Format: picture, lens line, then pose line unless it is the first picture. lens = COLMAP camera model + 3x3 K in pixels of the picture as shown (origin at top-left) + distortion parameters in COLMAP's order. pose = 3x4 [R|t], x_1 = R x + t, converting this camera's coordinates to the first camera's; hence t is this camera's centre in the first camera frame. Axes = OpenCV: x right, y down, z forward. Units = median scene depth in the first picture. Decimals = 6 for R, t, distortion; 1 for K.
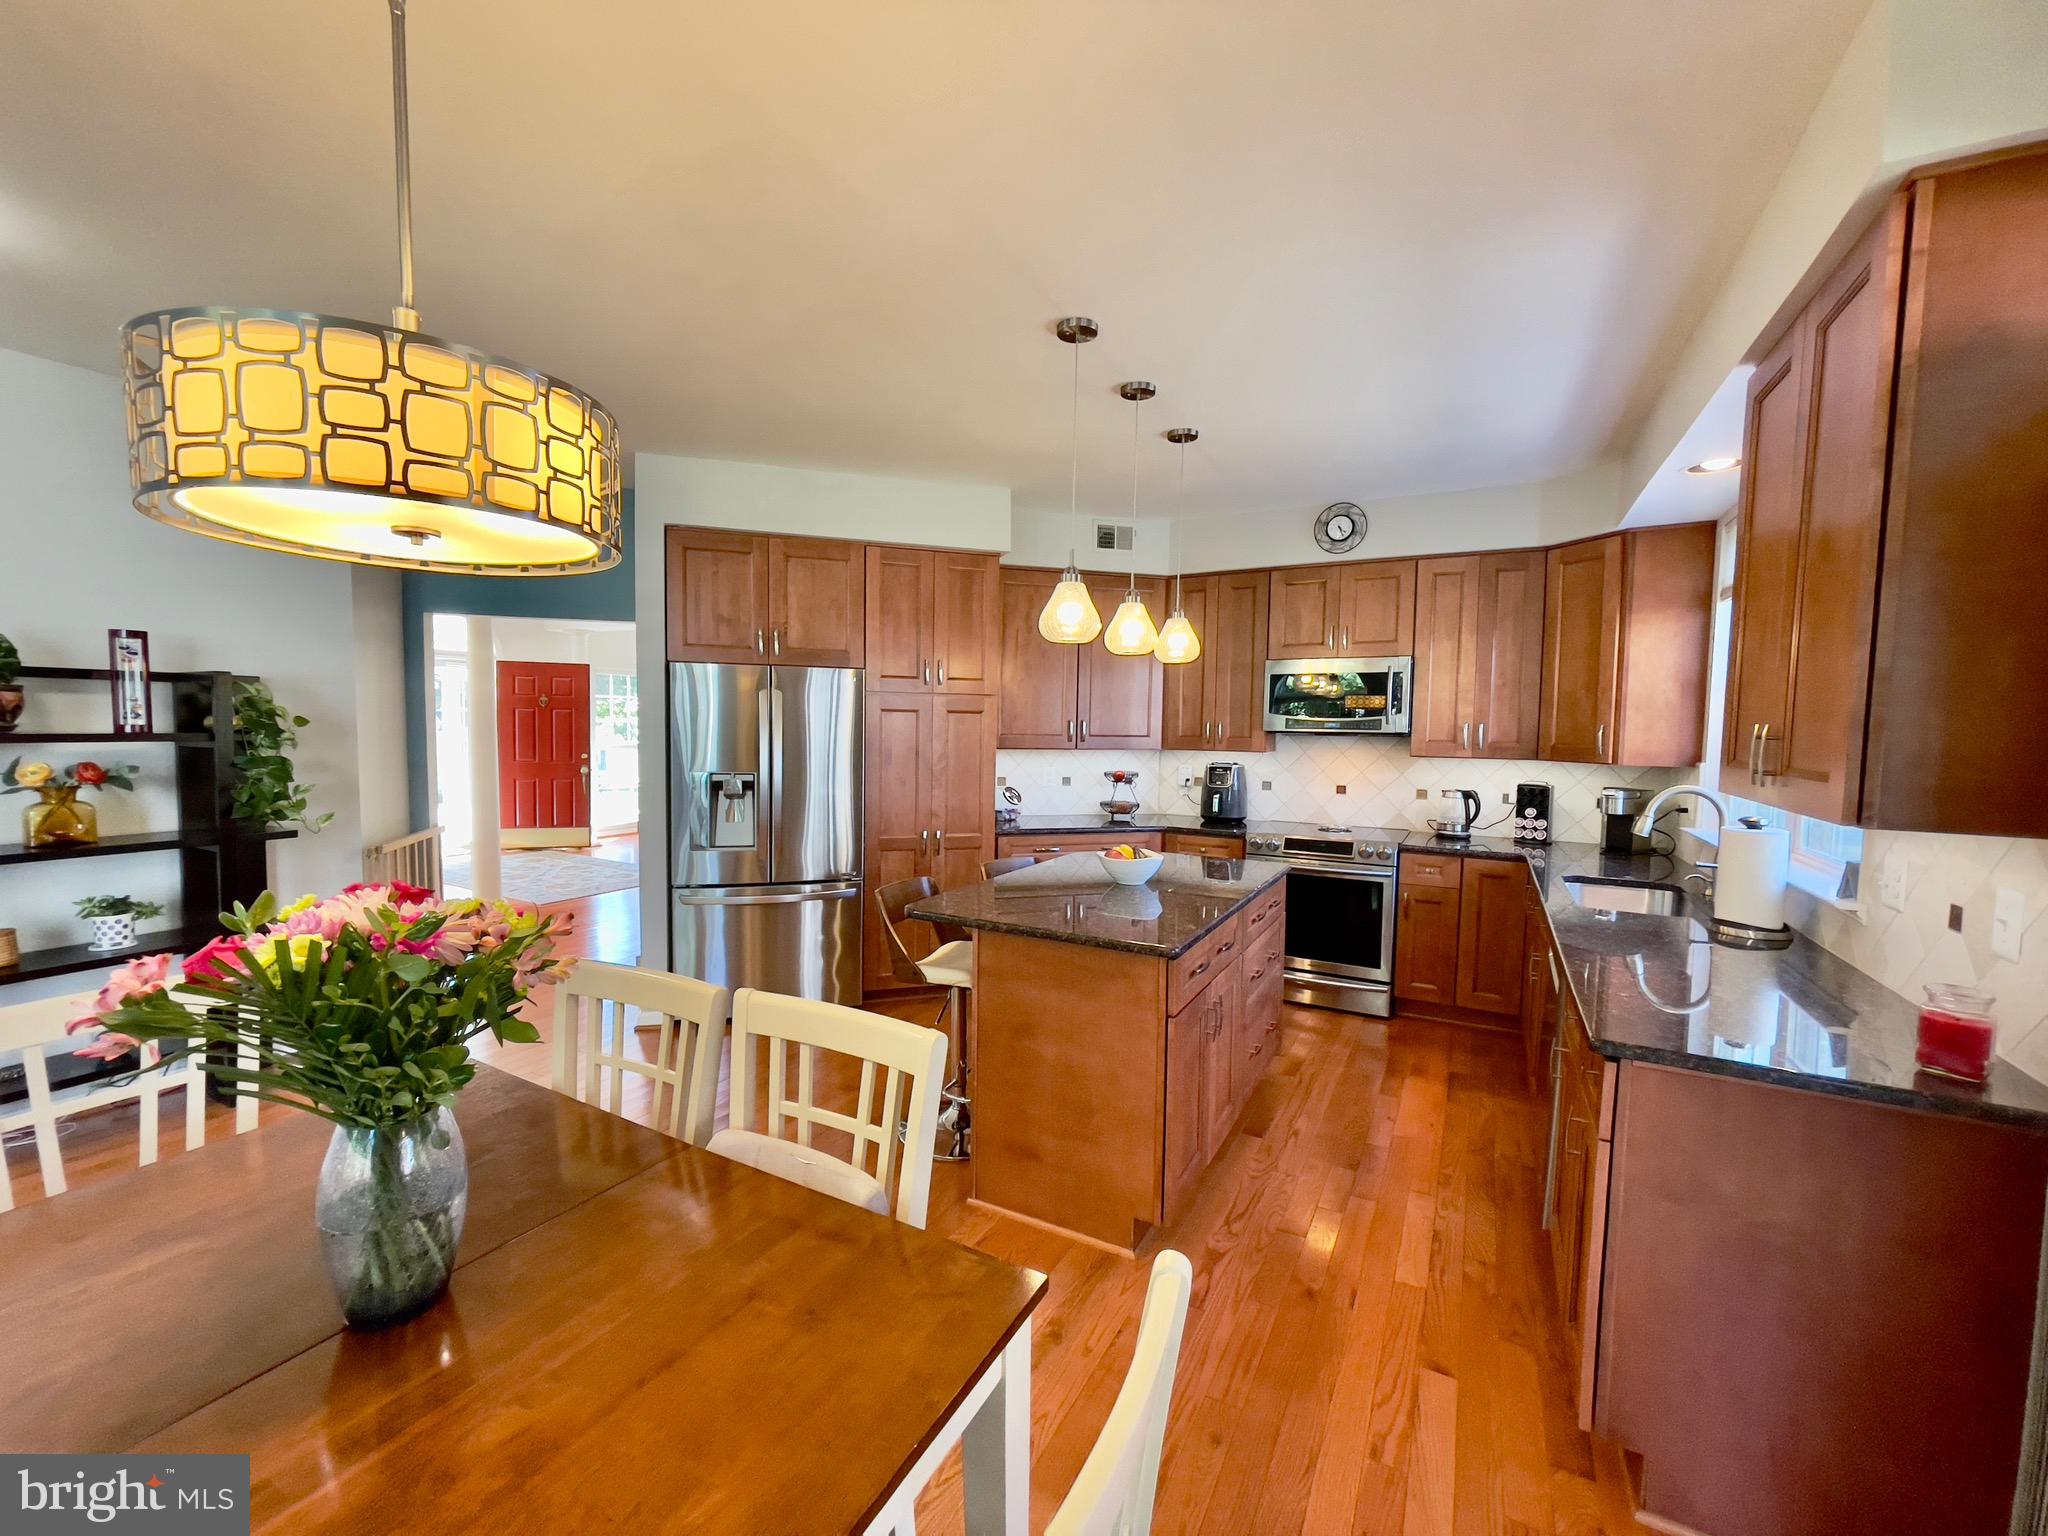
lens RADIAL K [[831.9, 0, 1015.5], [0, 831.9, 773.7], [0, 0, 1]] dist [-0.007579, 0.000491]
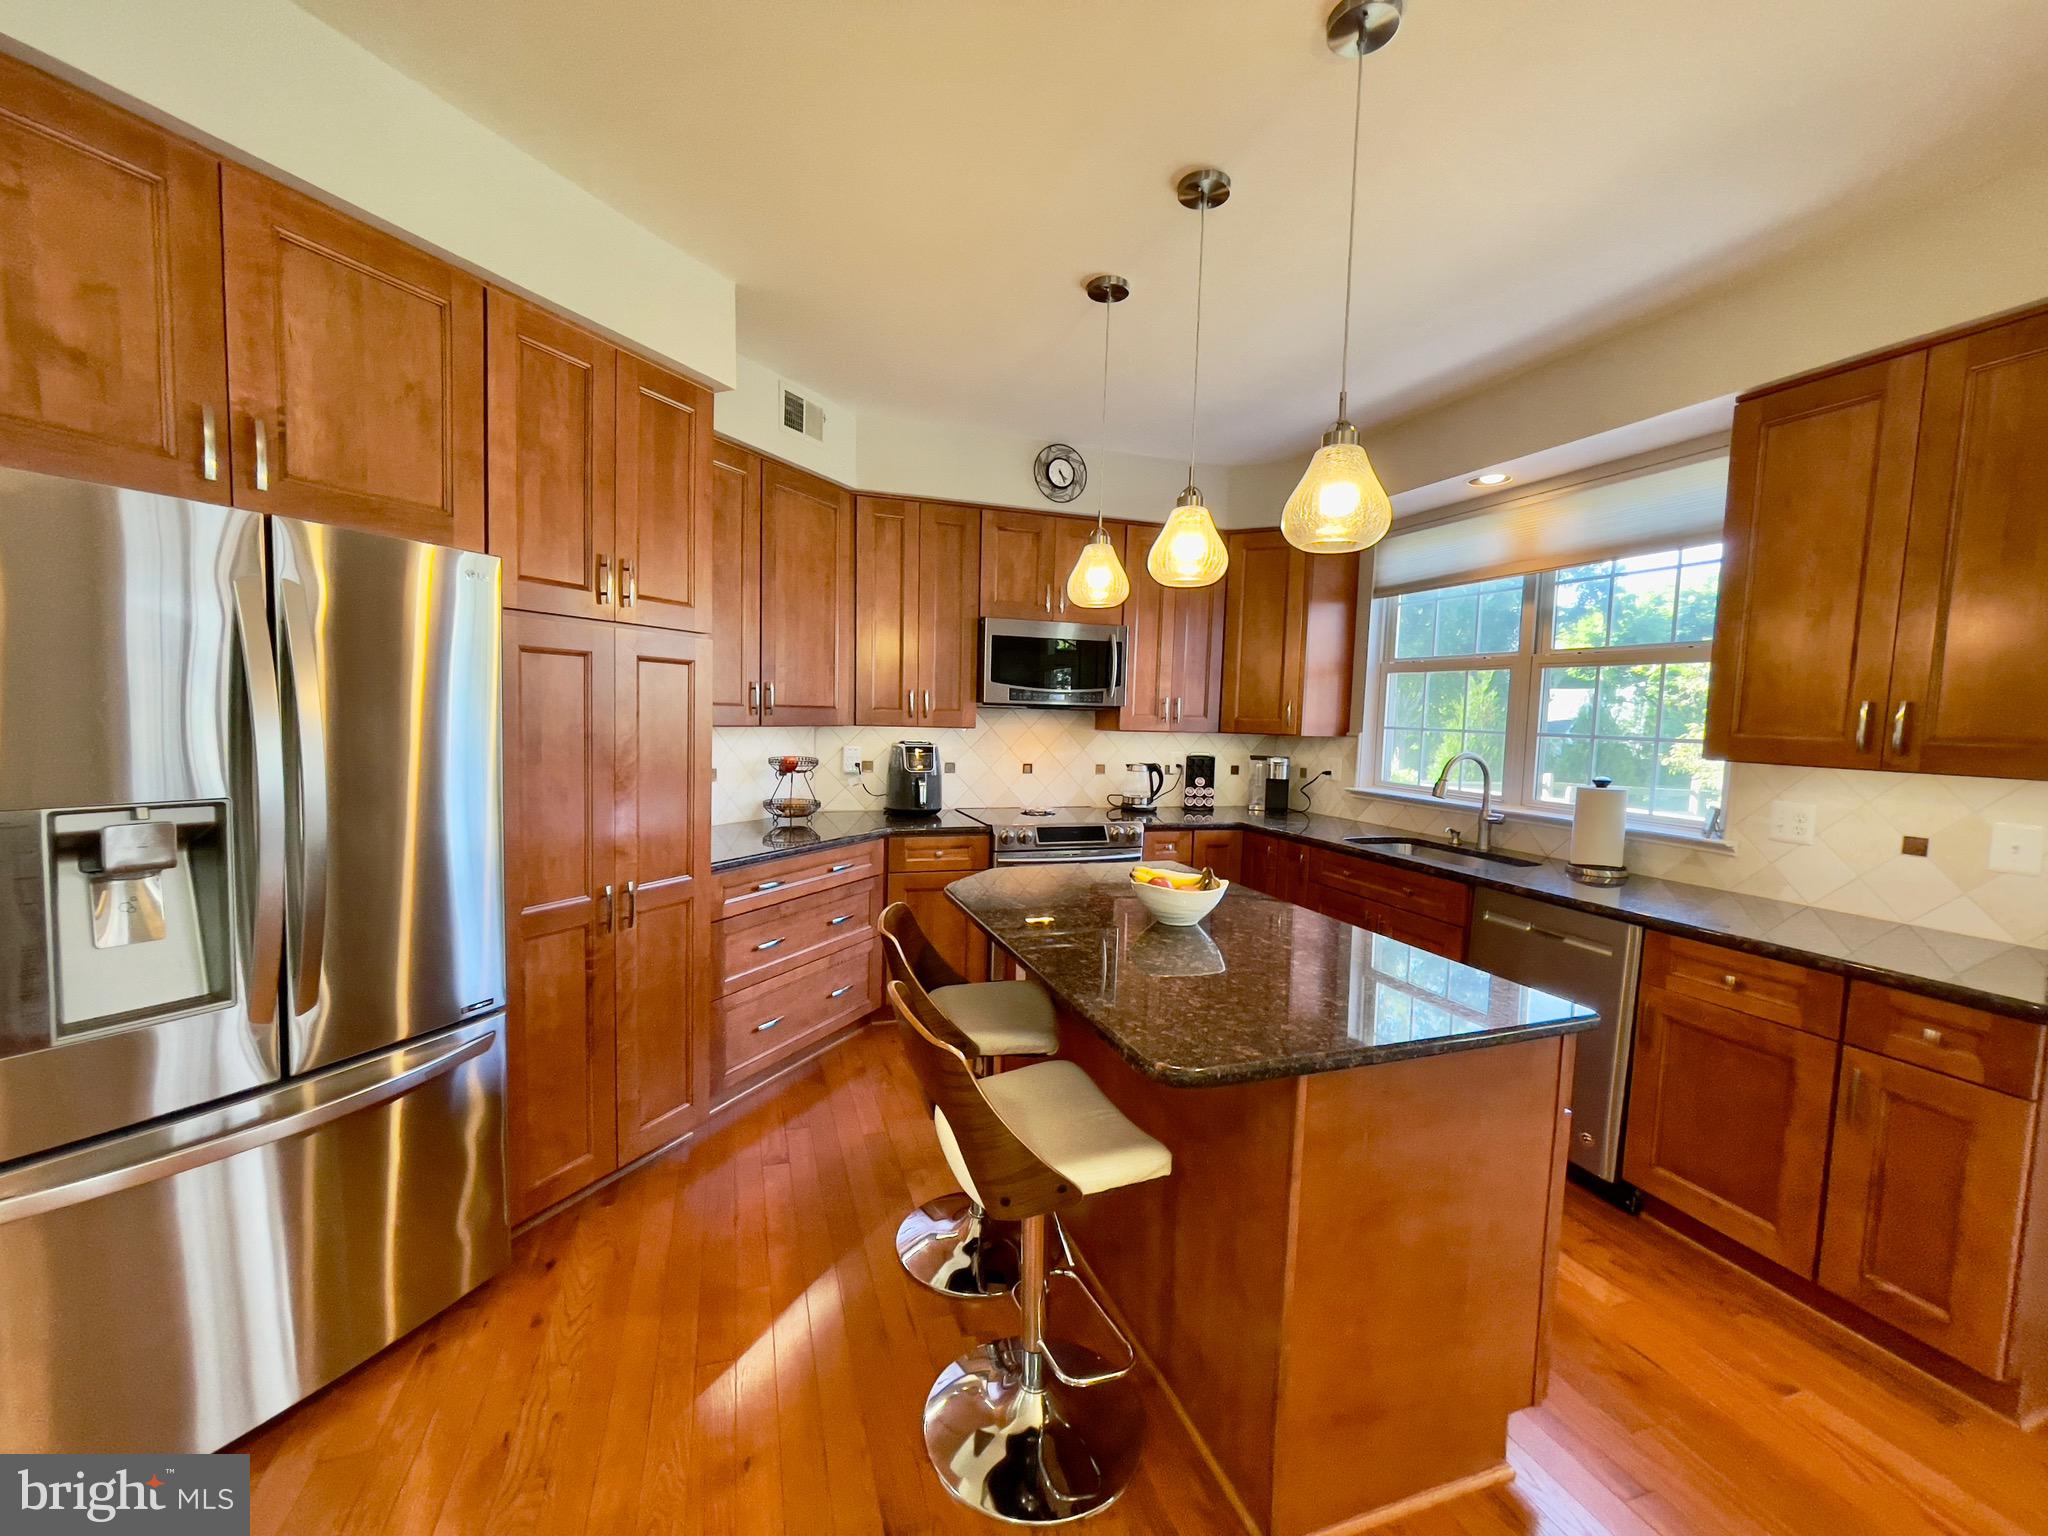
lens RADIAL K [[831.9, 0, 1034.2], [0, 831.9, 774.0], [0, 0, 1]] dist [-0.007579, 0.000491]
pose [[0.664429, -0.052100, 0.745533, -0.329016], [0.026982, 0.998589, 0.045738, -0.018555], [-0.746864, -0.010273, 0.664897, 0.462769]]
